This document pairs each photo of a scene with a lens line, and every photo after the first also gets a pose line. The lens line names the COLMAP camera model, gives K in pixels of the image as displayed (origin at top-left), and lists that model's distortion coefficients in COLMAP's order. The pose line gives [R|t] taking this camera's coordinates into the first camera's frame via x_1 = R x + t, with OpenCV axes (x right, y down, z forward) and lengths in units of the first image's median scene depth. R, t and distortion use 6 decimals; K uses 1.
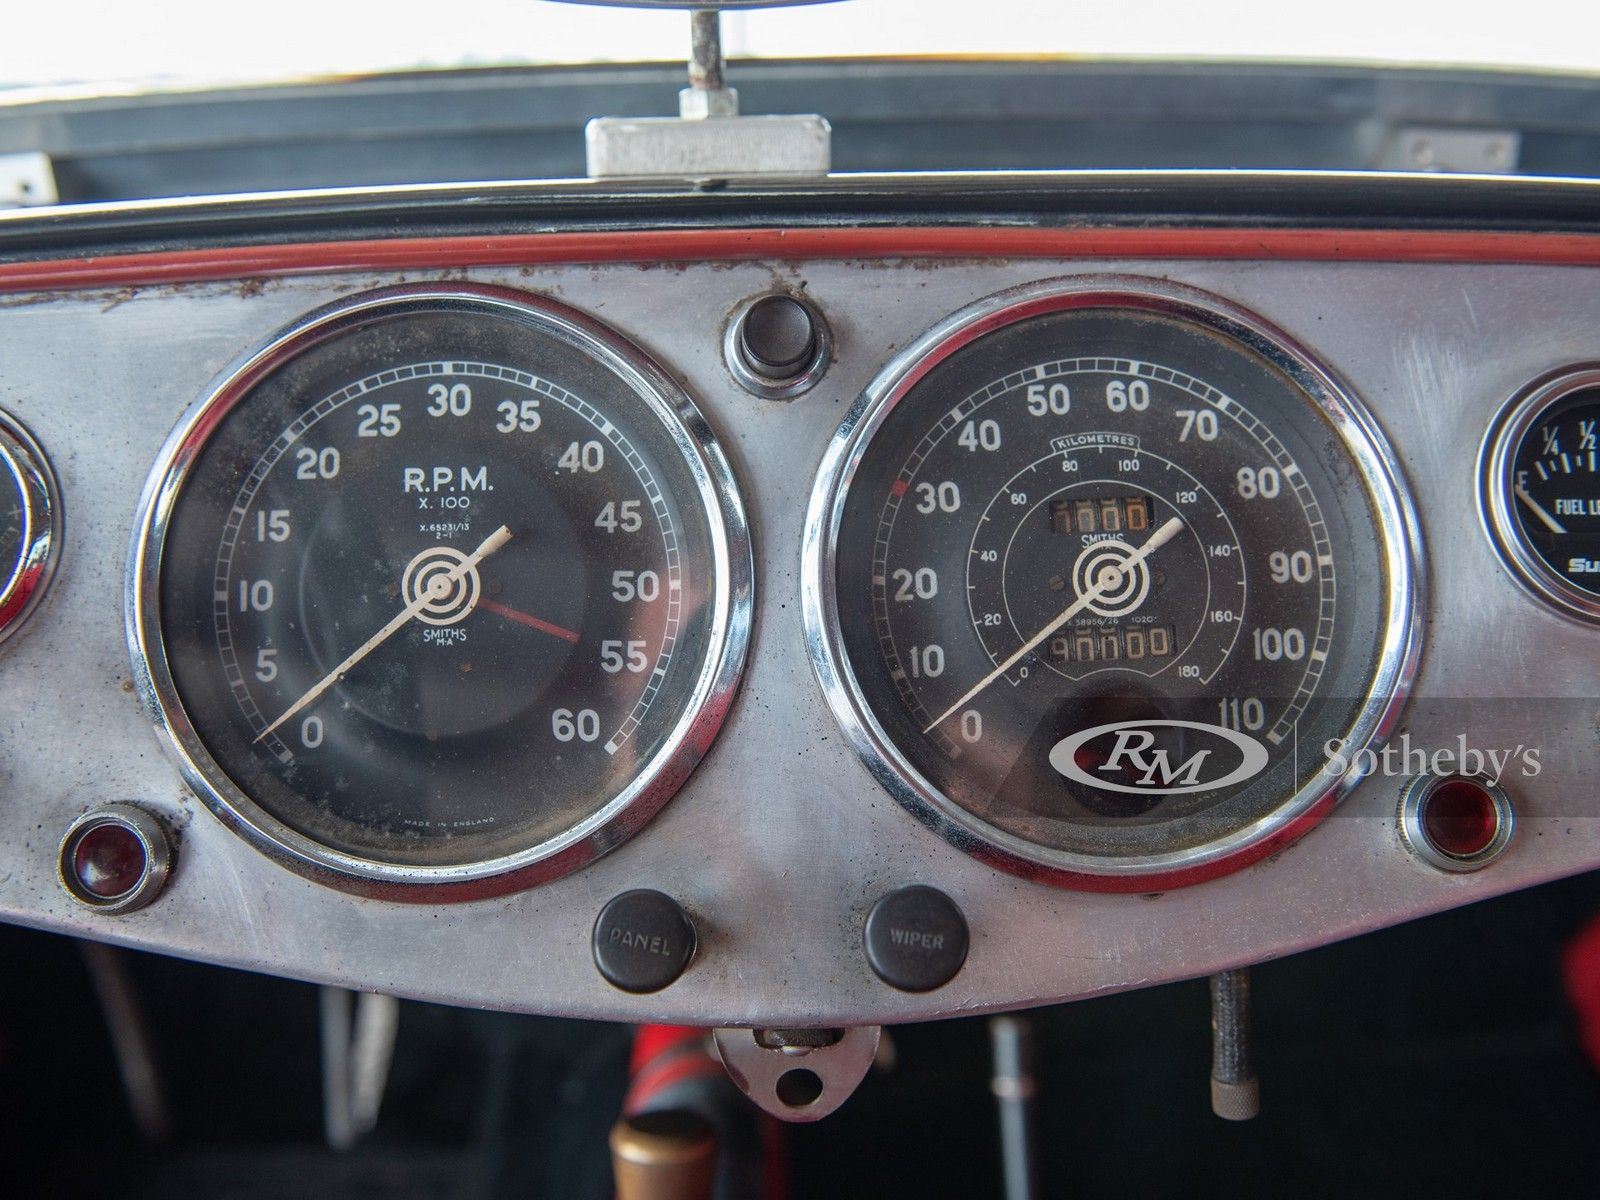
lens RADIAL K [[1421.6, 0, 800.0], [0, 1421.6, 600.0], [0, 0, 1]] dist [-0.001777, -0.000635]
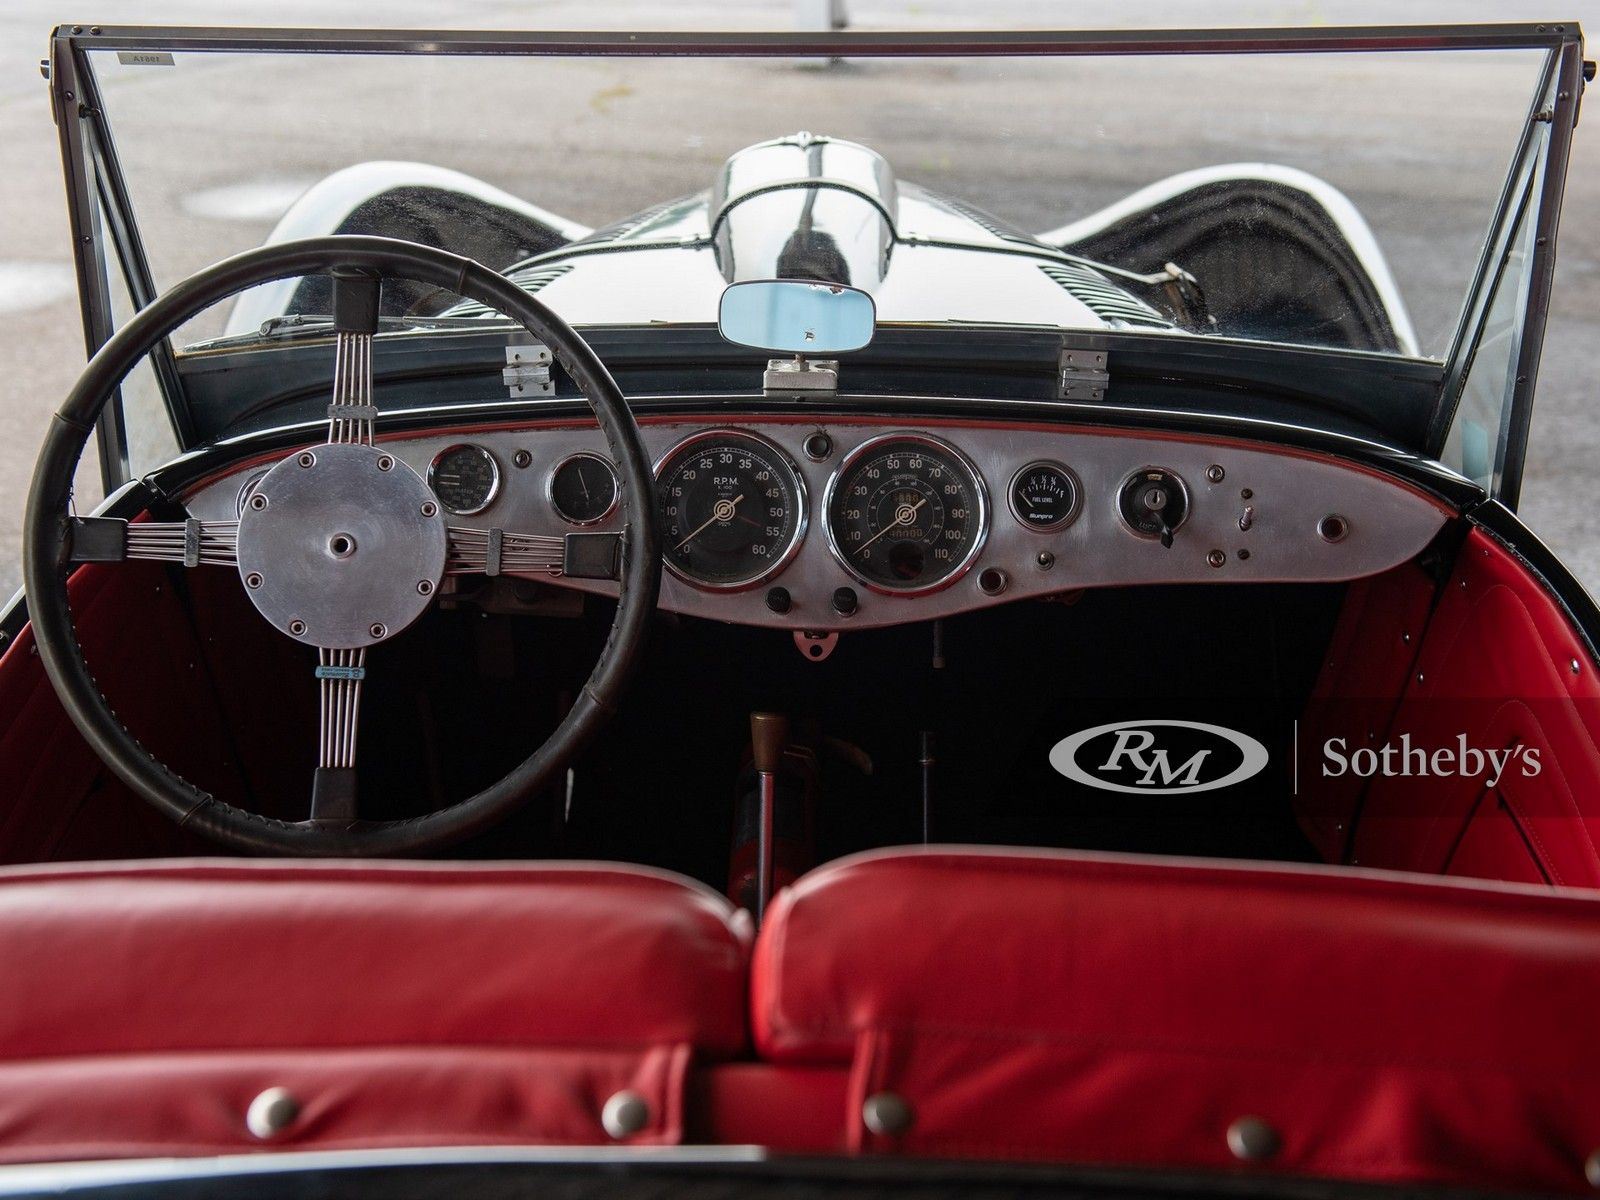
lens RADIAL K [[1421.6, 0, 800.0], [0, 1421.6, 600.0], [0, 0, 1]] dist [-0.001777, -0.000635]
pose [[0.998551, 0.038646, -0.037435, 0.089637], [-0.036865, 0.998207, 0.047154, 0.040664], [0.039190, -0.045705, 0.998186, -2.636981]]
